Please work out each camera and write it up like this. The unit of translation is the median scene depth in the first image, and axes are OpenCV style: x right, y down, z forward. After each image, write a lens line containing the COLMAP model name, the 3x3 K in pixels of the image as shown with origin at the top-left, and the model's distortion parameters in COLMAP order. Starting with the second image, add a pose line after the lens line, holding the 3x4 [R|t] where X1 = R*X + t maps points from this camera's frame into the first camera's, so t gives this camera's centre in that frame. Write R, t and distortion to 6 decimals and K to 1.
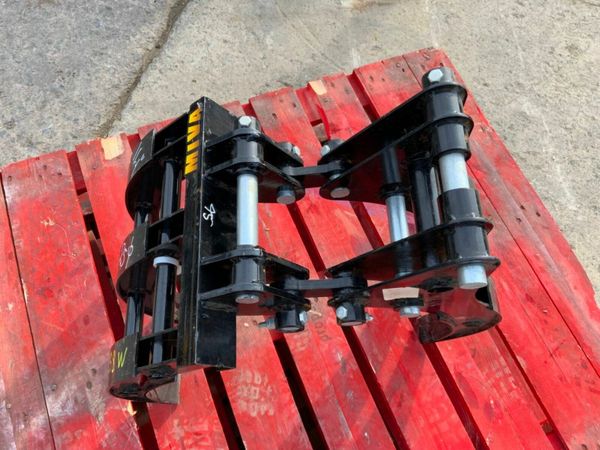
lens RADIAL K [[496.9, 0, 295.8], [0, 496.9, 216.6], [0, 0, 1]] dist [0.035599, -0.089753]
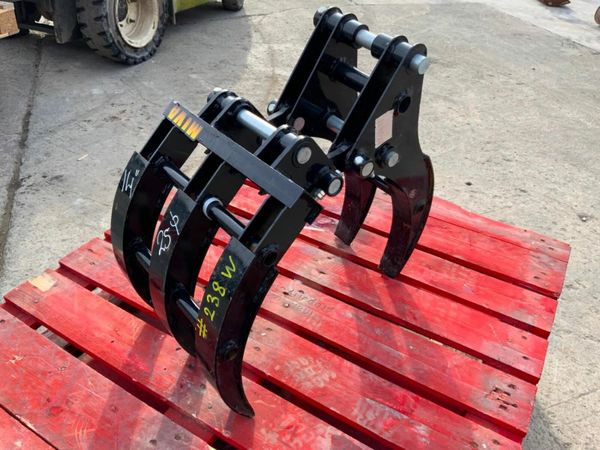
lens RADIAL K [[496.9, 0, 298.0], [0, 496.9, 225.9], [0, 0, 1]] dist [0.035599, -0.089753]
pose [[0.799255, -0.377459, 0.467671, -0.453254], [0.545936, 0.781361, -0.302372, 0.404696], [-0.251287, 0.496991, 0.830575, 0.012066]]
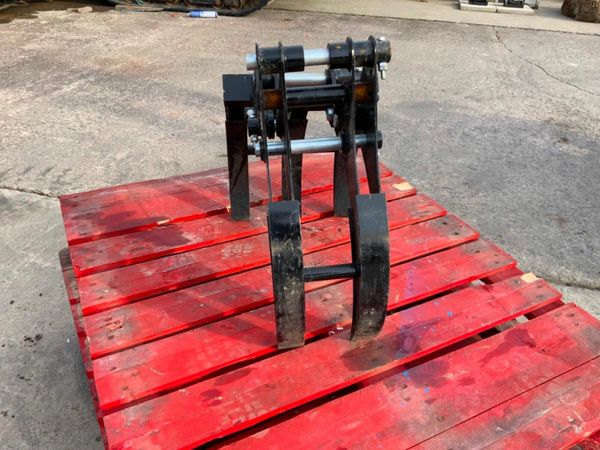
lens RADIAL K [[496.9, 0, 302.2], [0, 496.9, 226.8], [0, 0, 1]] dist [0.035599, -0.089753]
pose [[0.074830, 0.487728, -0.869783, 1.074572], [-0.914984, 0.380385, 0.134581, -0.023919], [0.396491, 0.785766, 0.474727, 0.353080]]
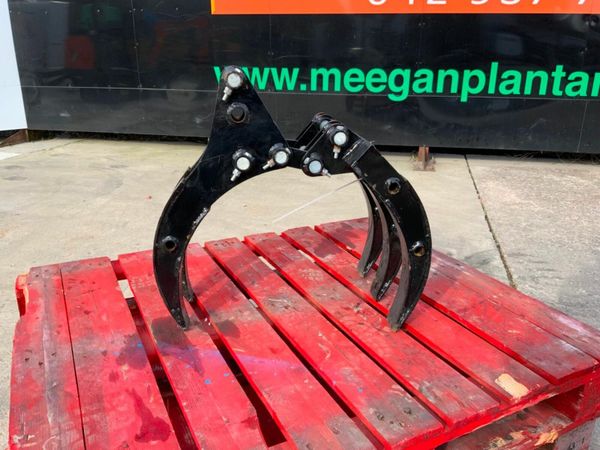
lens RADIAL K [[496.9, 0, 302.1], [0, 496.9, 224.9], [0, 0, 1]] dist [0.035599, -0.089753]
pose [[-0.992192, -0.061424, -0.108544, 0.123572], [-0.114498, 0.103556, 0.988011, -1.162070], [-0.049448, 0.992725, -0.109781, 0.990830]]
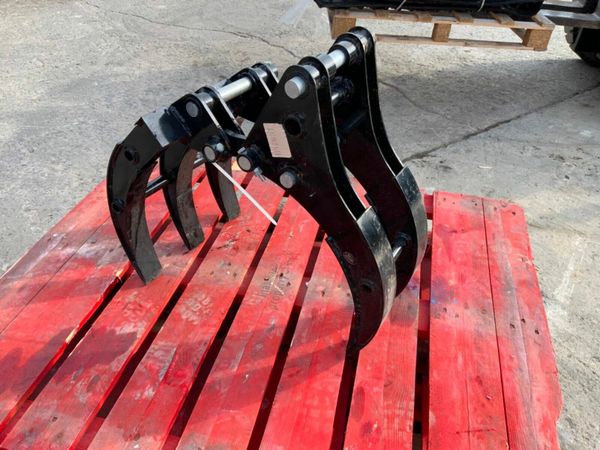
lens RADIAL K [[496.9, 0, 301.5], [0, 496.9, 221.5], [0, 0, 1]] dist [0.035599, -0.089753]
pose [[0.816173, 0.306618, -0.489741, 0.618586], [-0.514181, 0.772075, -0.373521, 0.495609], [0.263589, 0.556674, 0.787804, 0.024095]]
